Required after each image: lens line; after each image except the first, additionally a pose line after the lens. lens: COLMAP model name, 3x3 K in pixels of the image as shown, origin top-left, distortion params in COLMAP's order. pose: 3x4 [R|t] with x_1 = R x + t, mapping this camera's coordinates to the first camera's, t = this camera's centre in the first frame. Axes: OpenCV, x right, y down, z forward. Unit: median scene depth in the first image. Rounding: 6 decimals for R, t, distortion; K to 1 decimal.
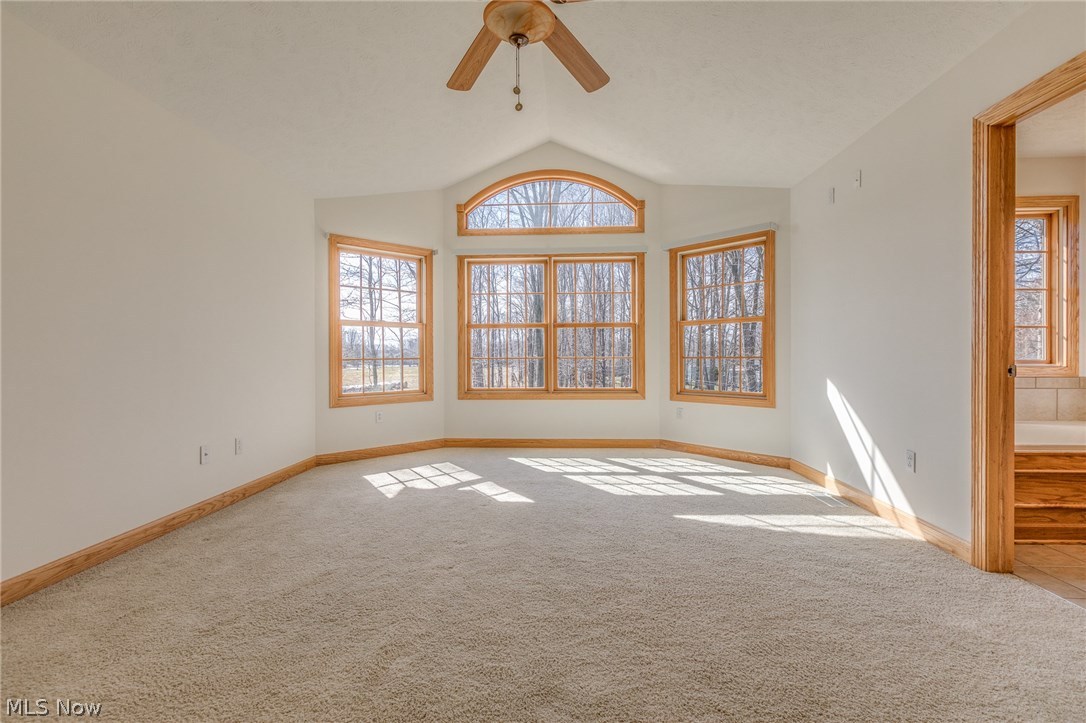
lens RADIAL K [[483.0, 0, 544.8], [0, 483.0, 361.3], [0, 0, 1]] dist [0.002677, 0.001042]
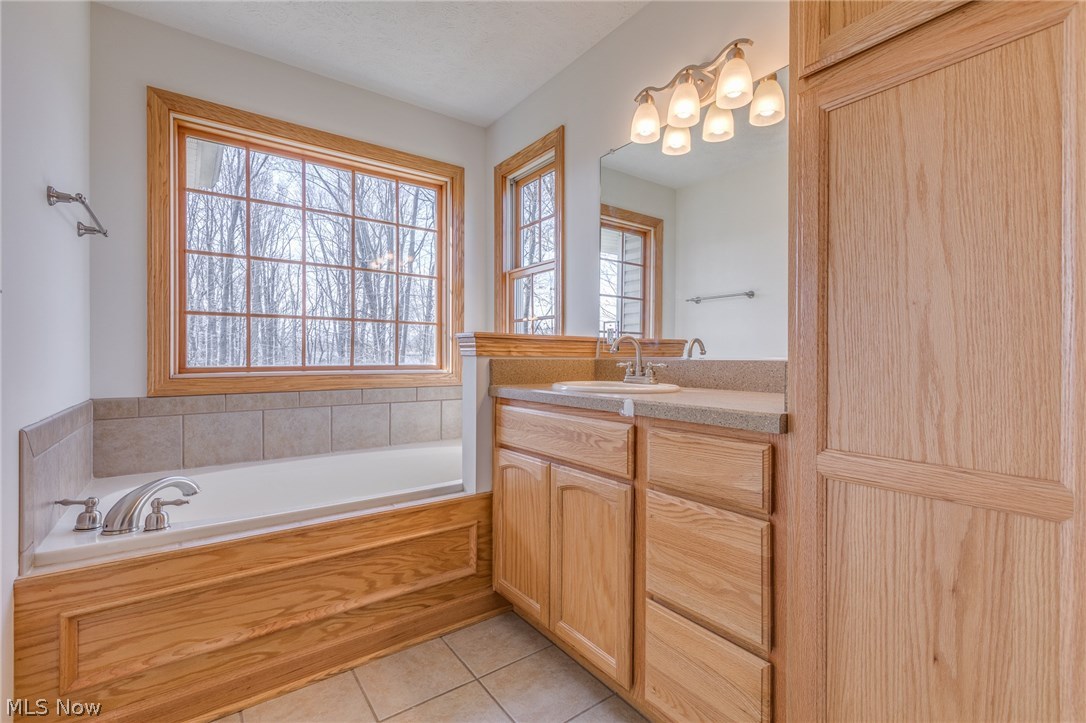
lens RADIAL K [[483.0, 0, 541.9], [0, 483.0, 357.2], [0, 0, 1]] dist [0.002677, 0.001042]
pose [[0.789270, 0.002766, 0.614041, 0.590816], [-0.000210, 0.999991, -0.004234, -0.010335], [-0.614047, 0.003213, 0.789263, 0.223617]]
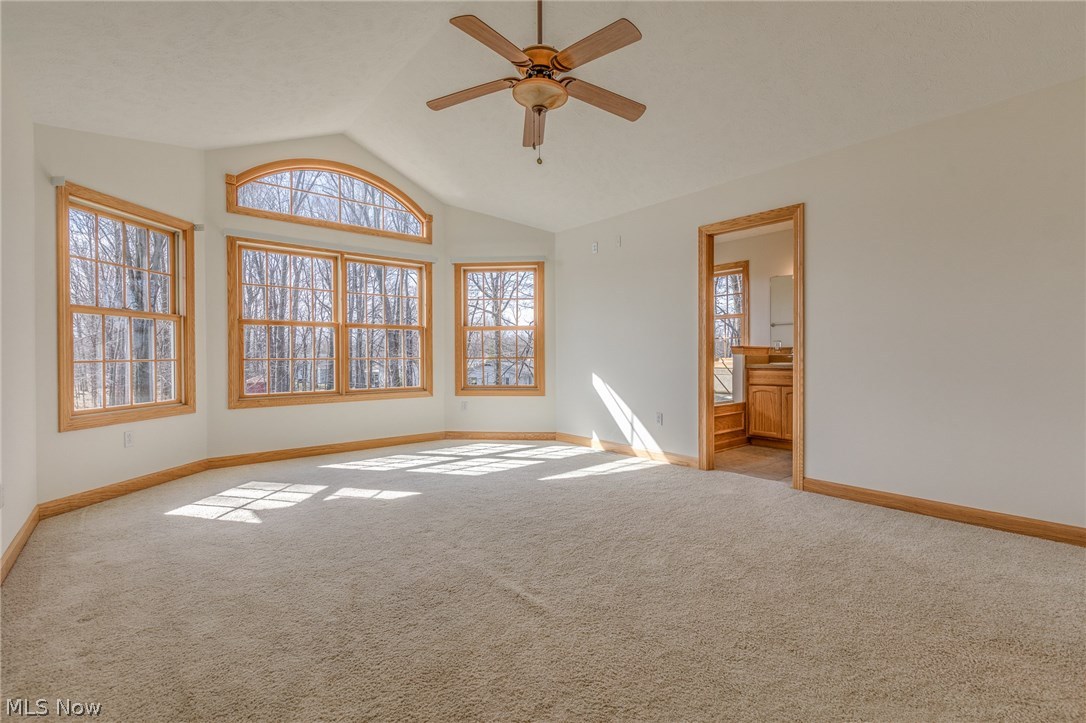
lens RADIAL K [[483.0, 0, 545.1], [0, 483.0, 362.2], [0, 0, 1]] dist [0.002677, 0.001042]
pose [[0.734688, -0.007527, 0.678364, -0.440678], [0.008825, 0.999960, 0.001538, 0.002287], [-0.678348, 0.004857, 0.734725, 0.025241]]
